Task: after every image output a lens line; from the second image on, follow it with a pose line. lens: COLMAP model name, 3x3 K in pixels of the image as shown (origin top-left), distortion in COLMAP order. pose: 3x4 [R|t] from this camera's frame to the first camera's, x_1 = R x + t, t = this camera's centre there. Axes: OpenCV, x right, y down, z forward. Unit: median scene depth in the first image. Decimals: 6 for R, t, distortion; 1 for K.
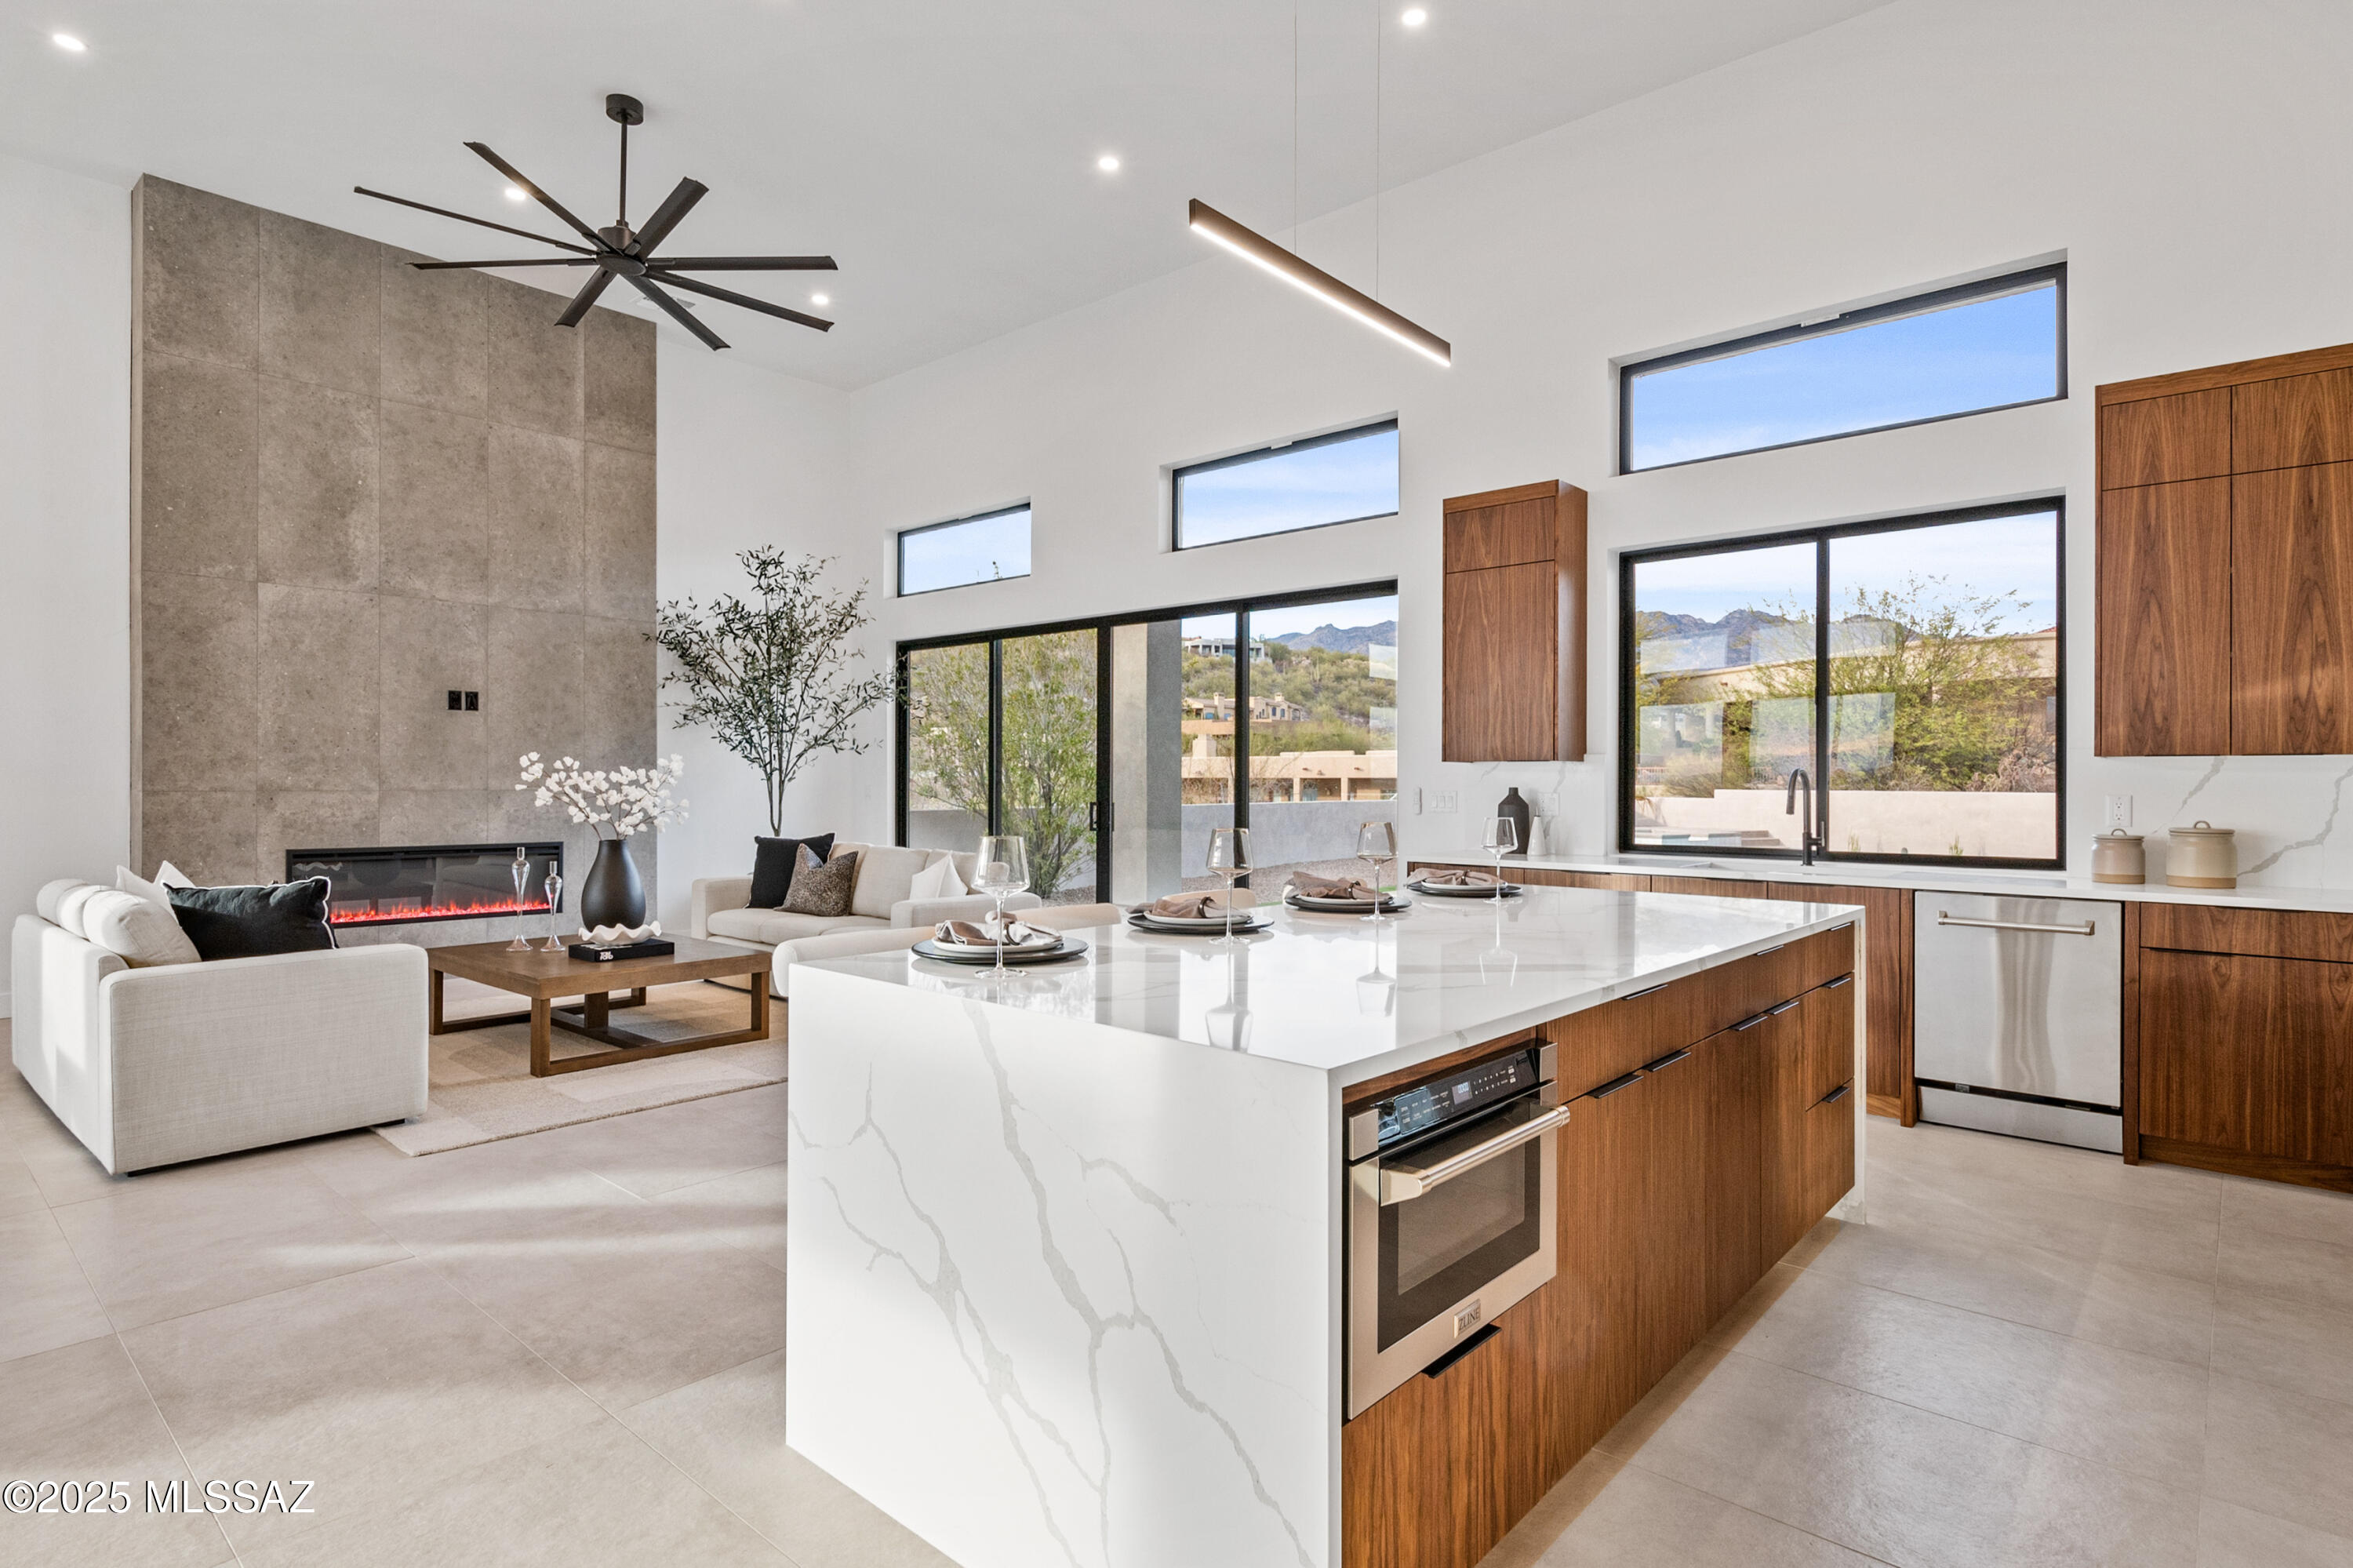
lens RADIAL K [[1208.0, 0, 1195.5], [0, 1208.0, 779.6], [0, 0, 1]] dist [0.019406, -0.015095]
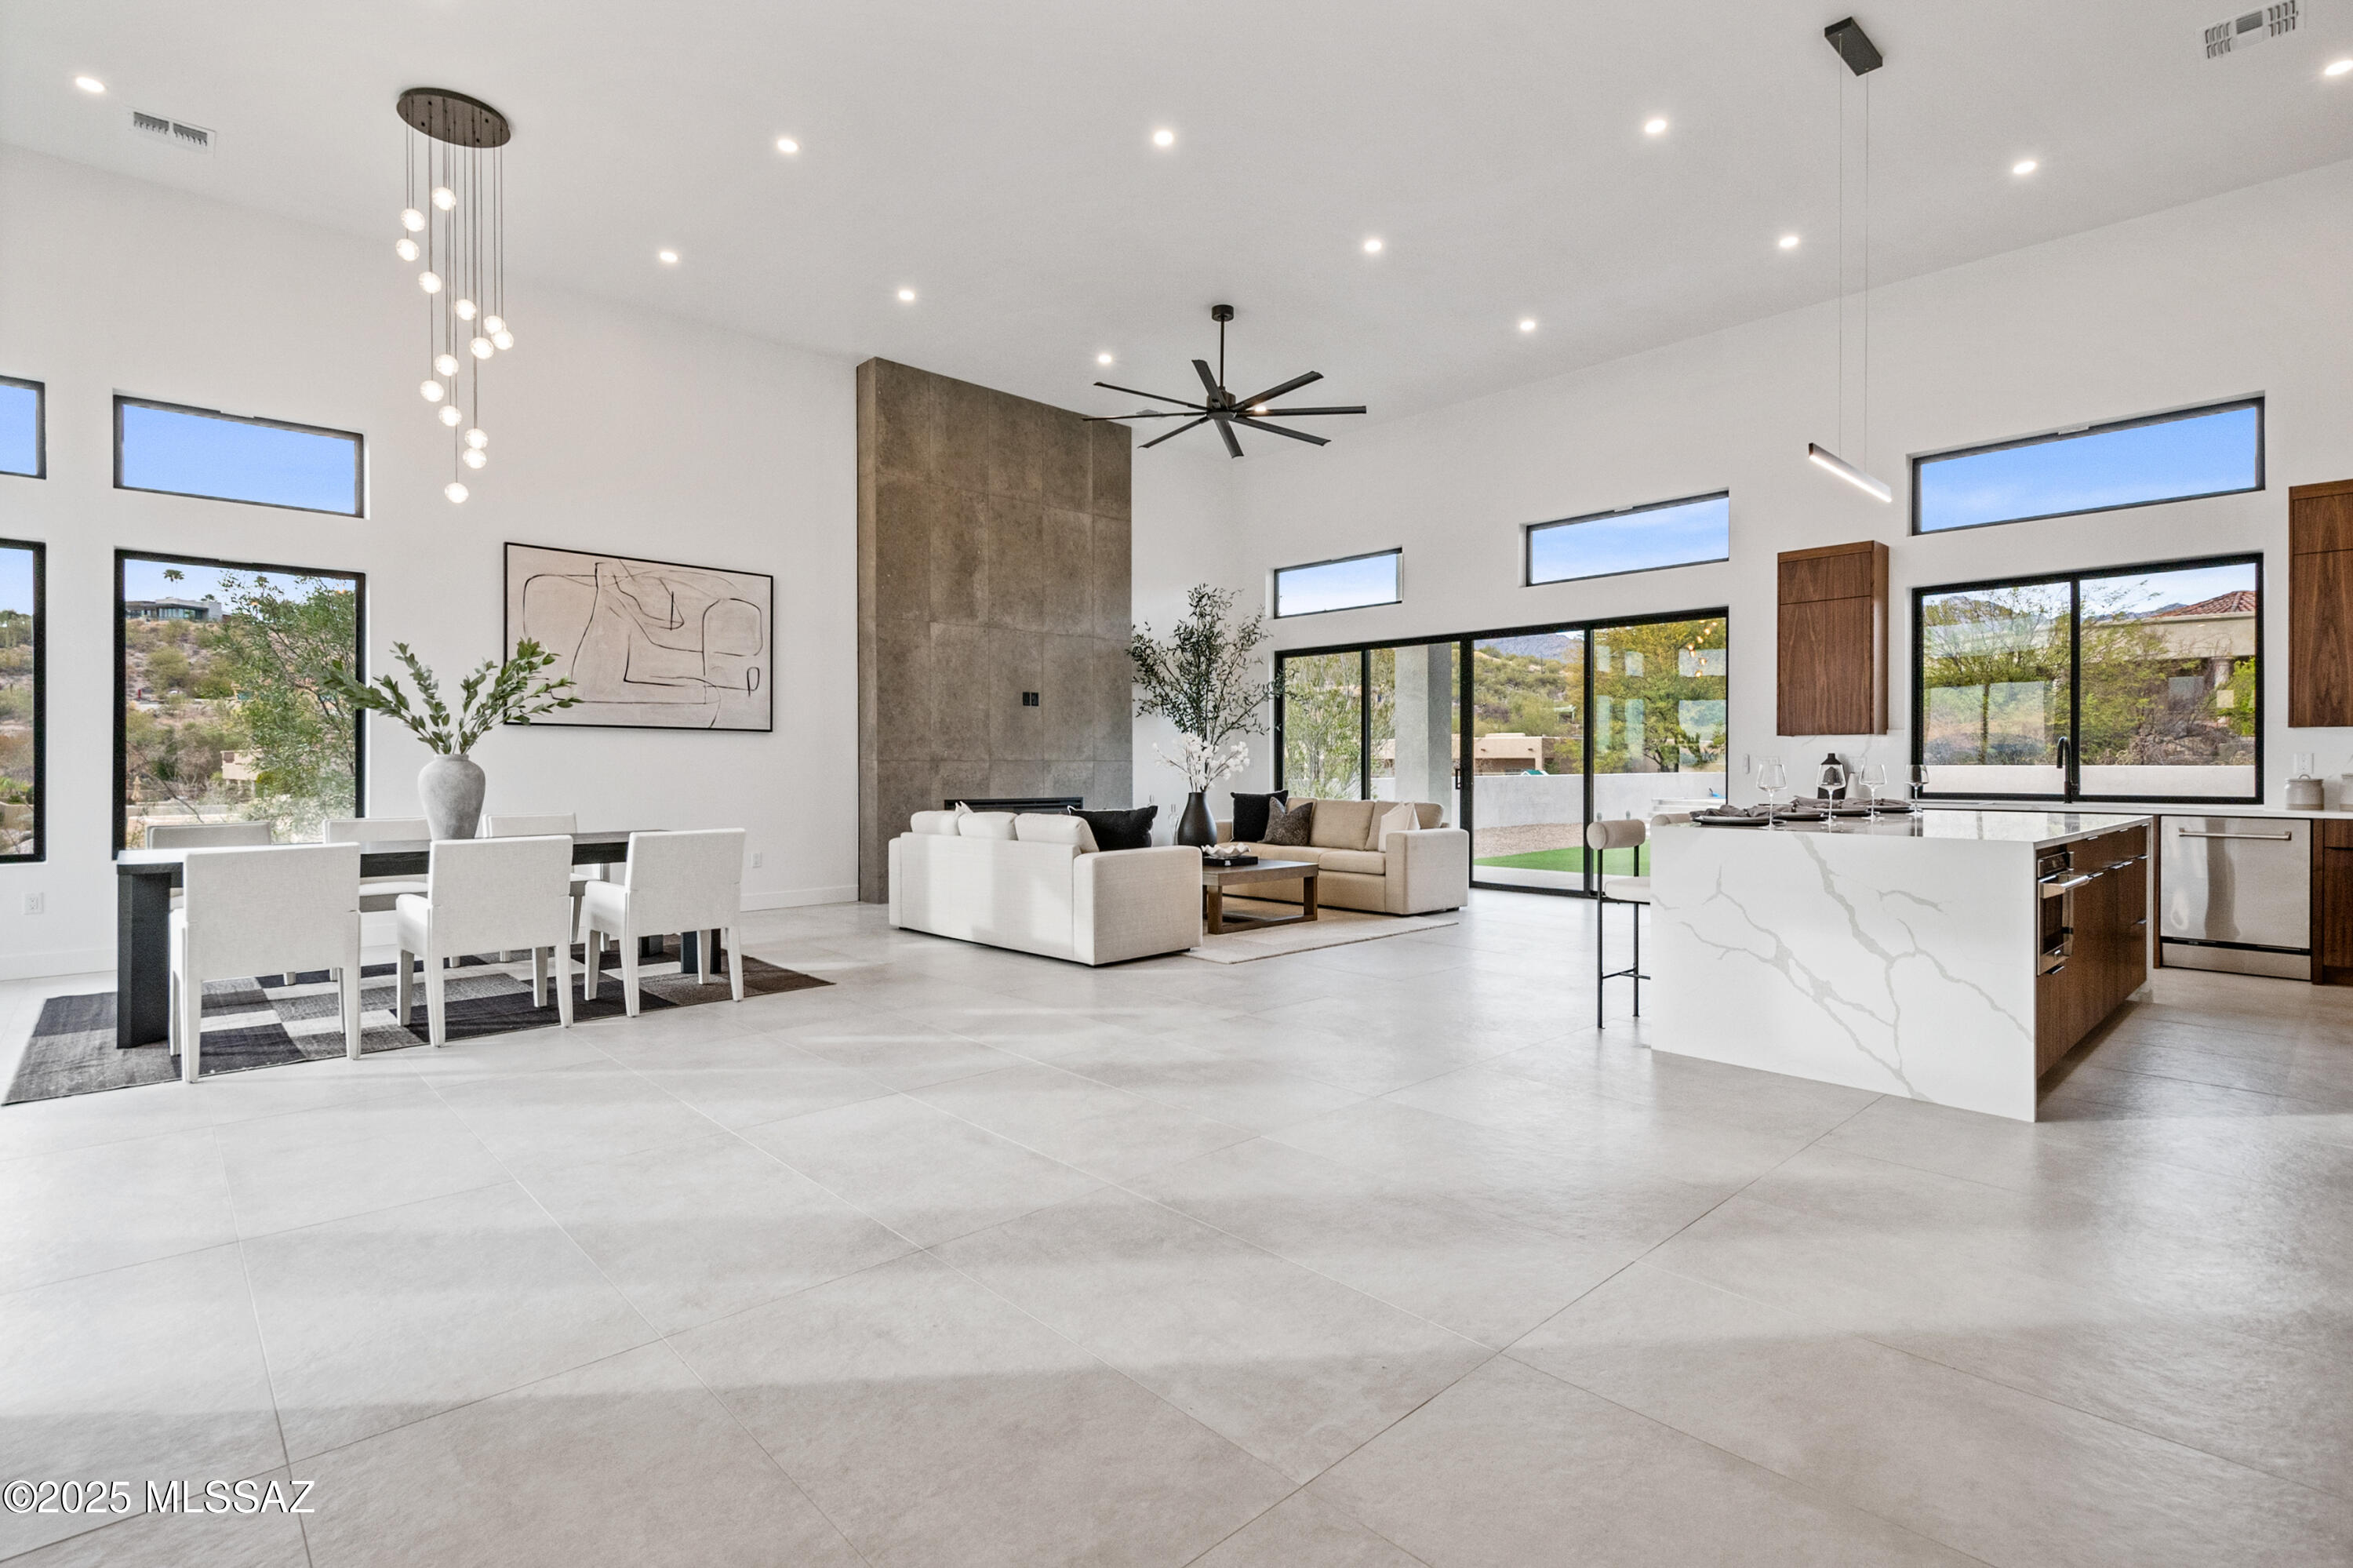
lens RADIAL K [[1125.6, 0, 1178.4], [0, 1125.6, 766.5], [0, 0, 1]] dist [0.017125, -0.010279]
pose [[0.995084, -0.003482, -0.098976, -0.345285], [0.003877, 0.999985, 0.003805, 0.013270], [0.098962, -0.004170, 0.995083, -0.379013]]
